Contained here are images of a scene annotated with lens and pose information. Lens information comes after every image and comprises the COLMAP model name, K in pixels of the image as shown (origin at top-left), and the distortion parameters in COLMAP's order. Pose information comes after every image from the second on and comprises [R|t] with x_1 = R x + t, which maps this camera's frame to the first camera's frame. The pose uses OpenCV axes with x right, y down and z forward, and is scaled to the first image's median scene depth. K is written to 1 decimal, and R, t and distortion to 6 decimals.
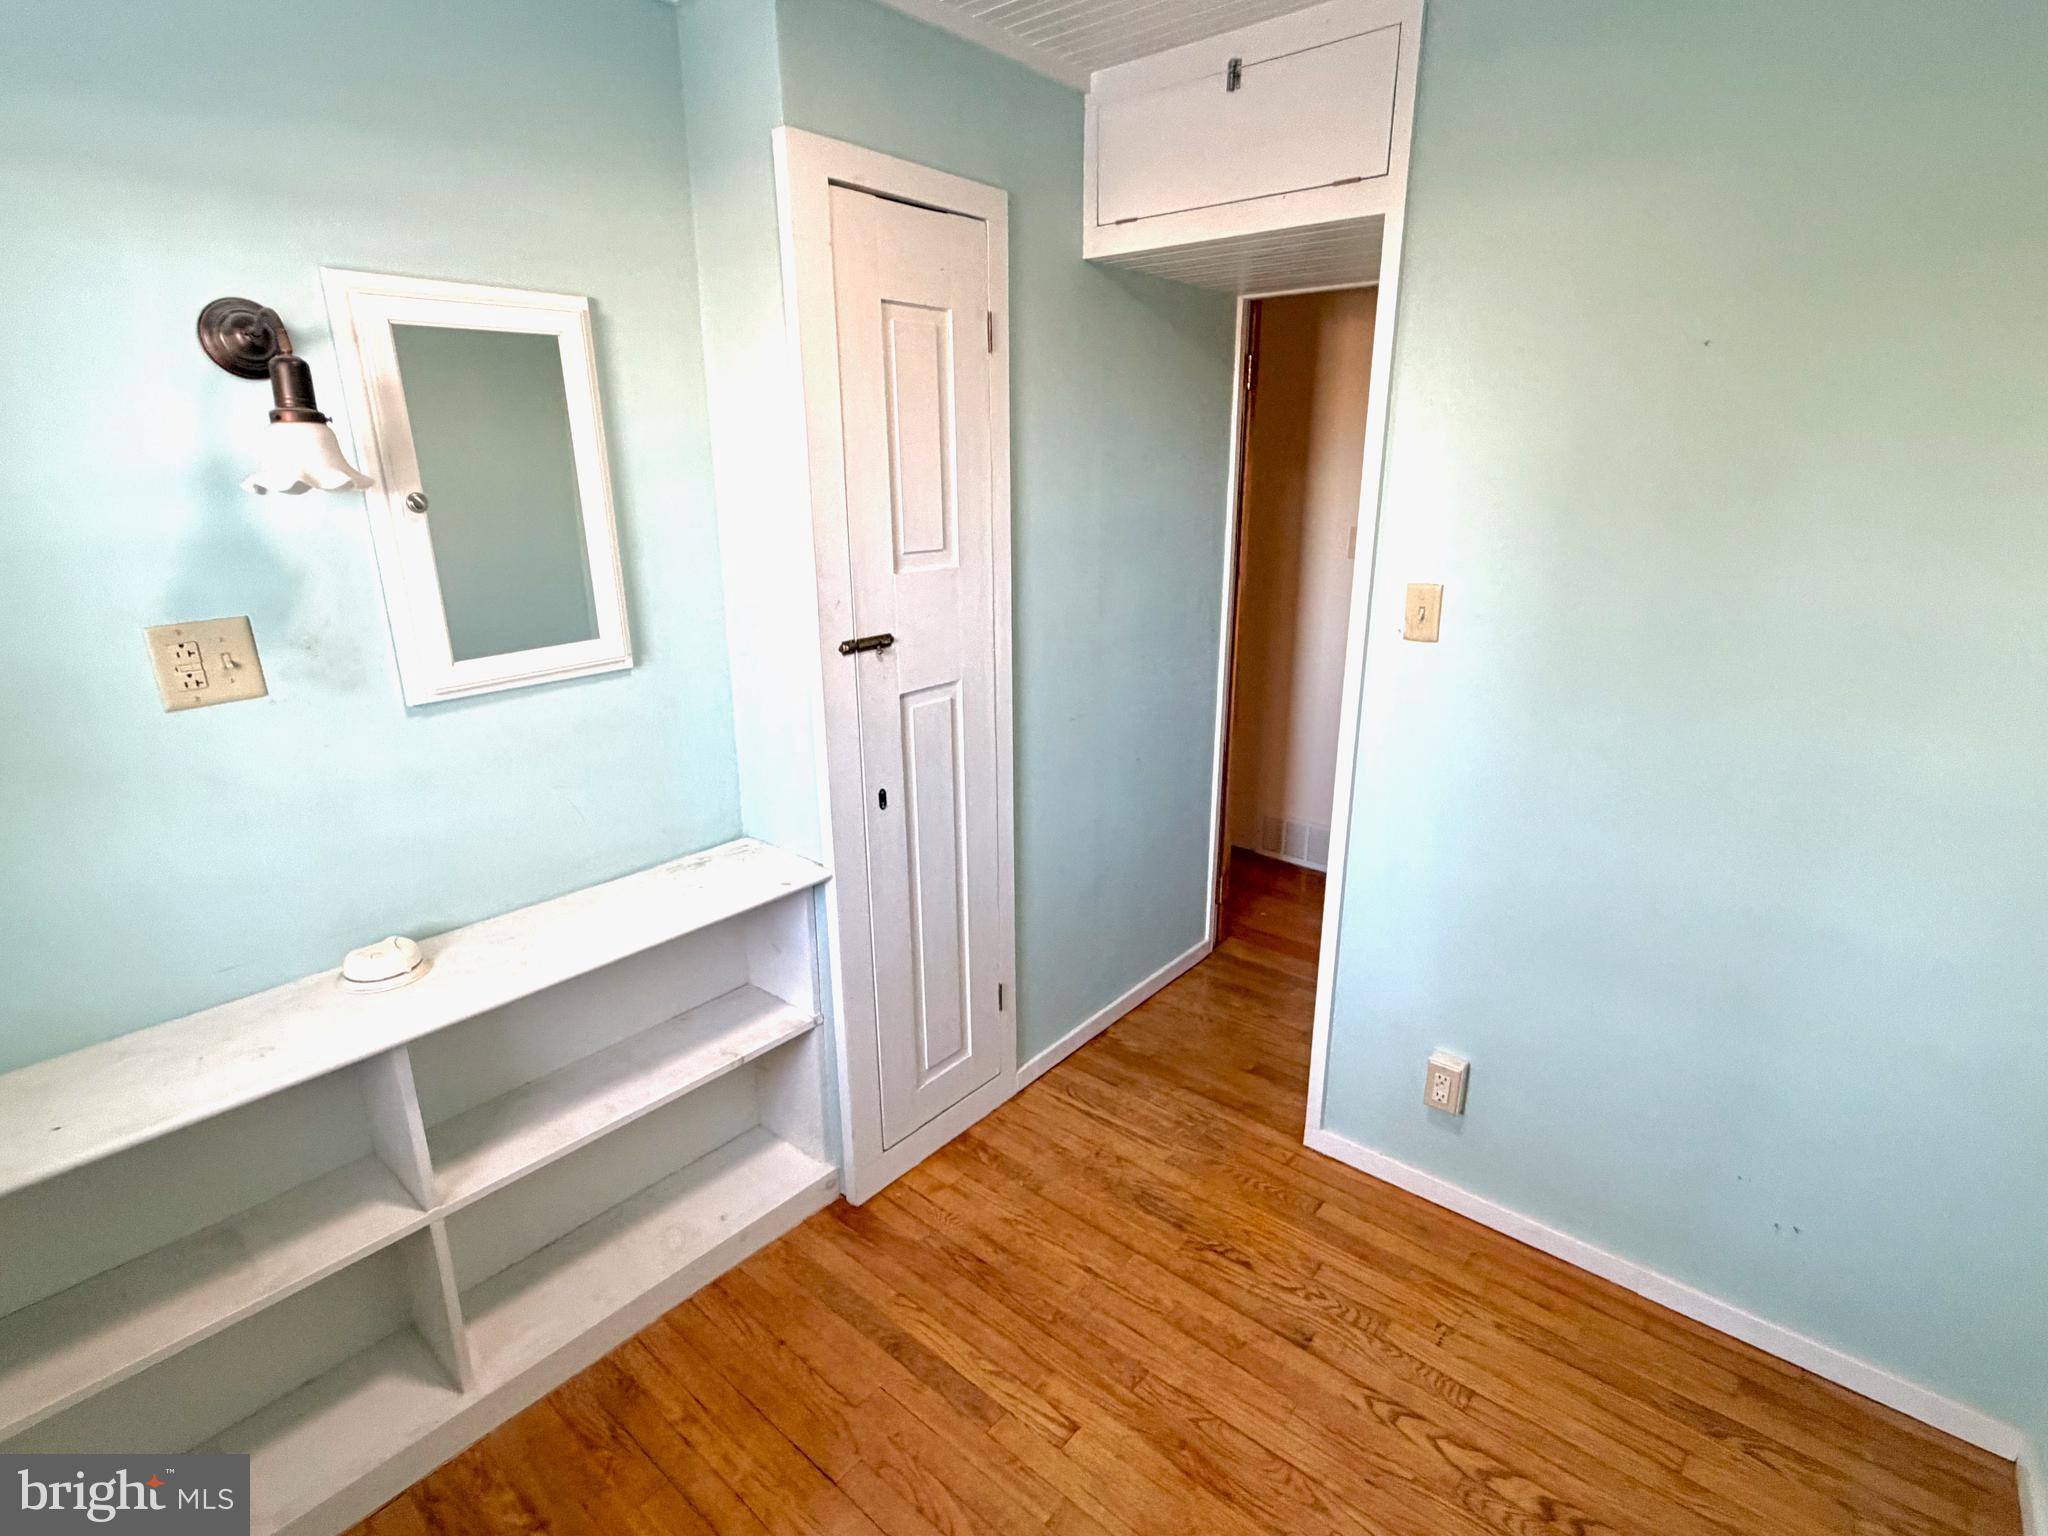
lens RADIAL K [[1011.8, 0, 1024.1], [0, 1011.8, 774.4], [0, 0, 1]] dist [-0.000368, 0.001260]
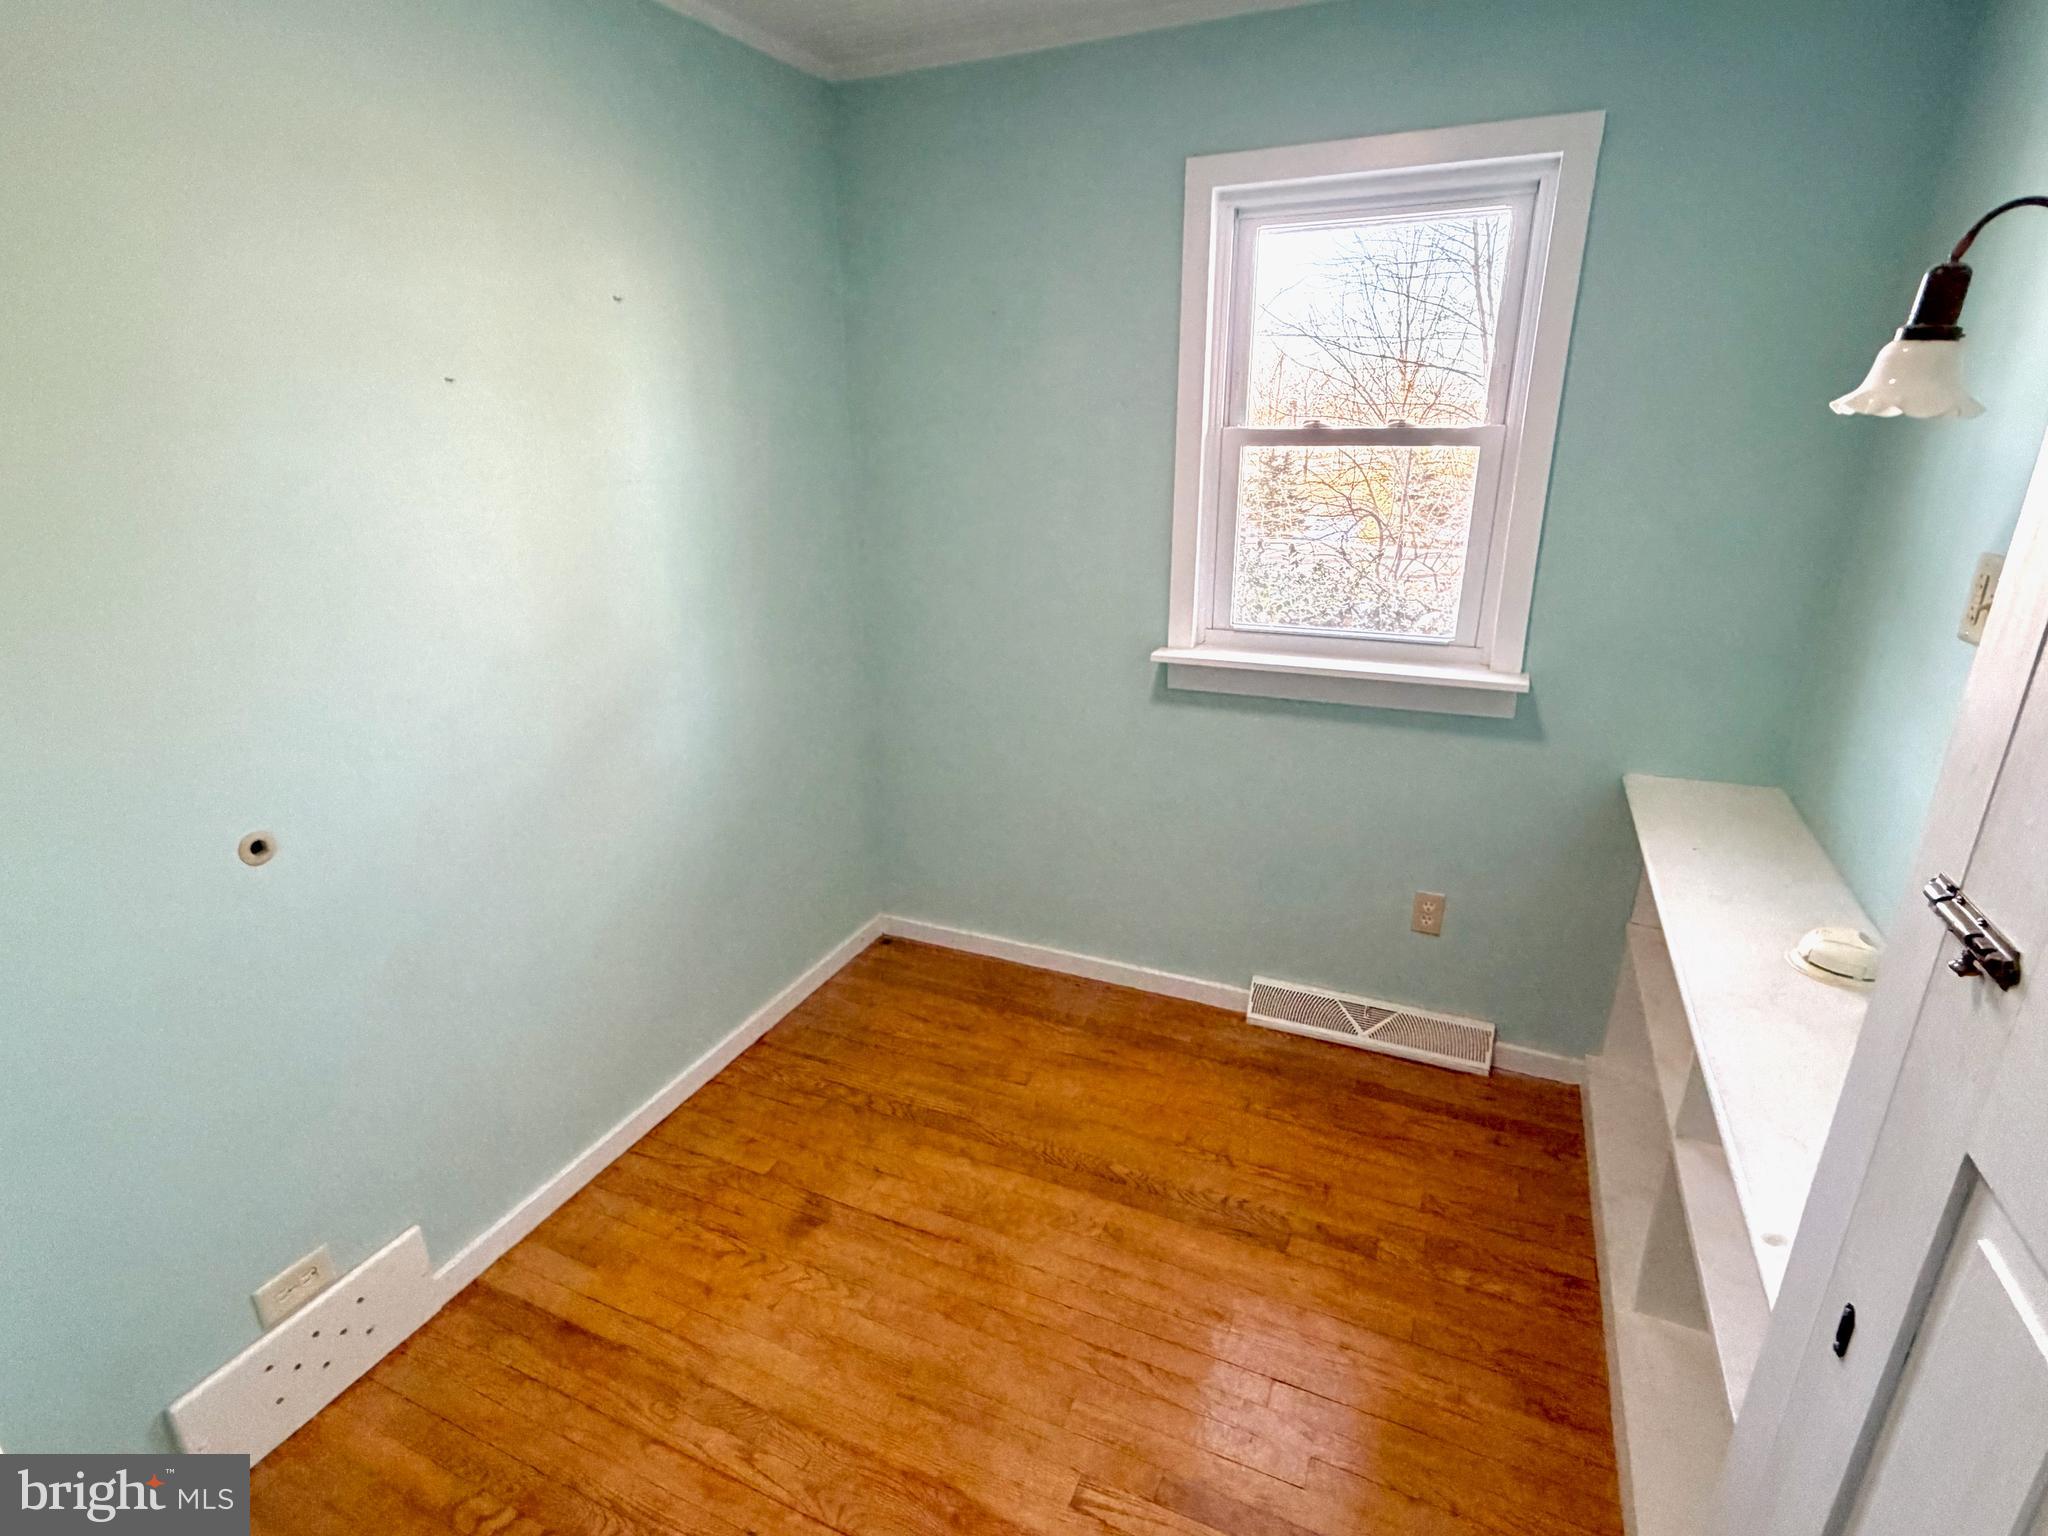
lens RADIAL K [[1011.8, 0, 1023.7], [0, 1011.8, 767.2], [0, 0, 1]] dist [-0.000368, 0.001260]
pose [[-0.961579, 0.108736, -0.252074, 0.253922], [-0.061249, 0.810093, 0.583093, -0.404750], [0.267607, 0.576129, -0.772309, 1.337901]]
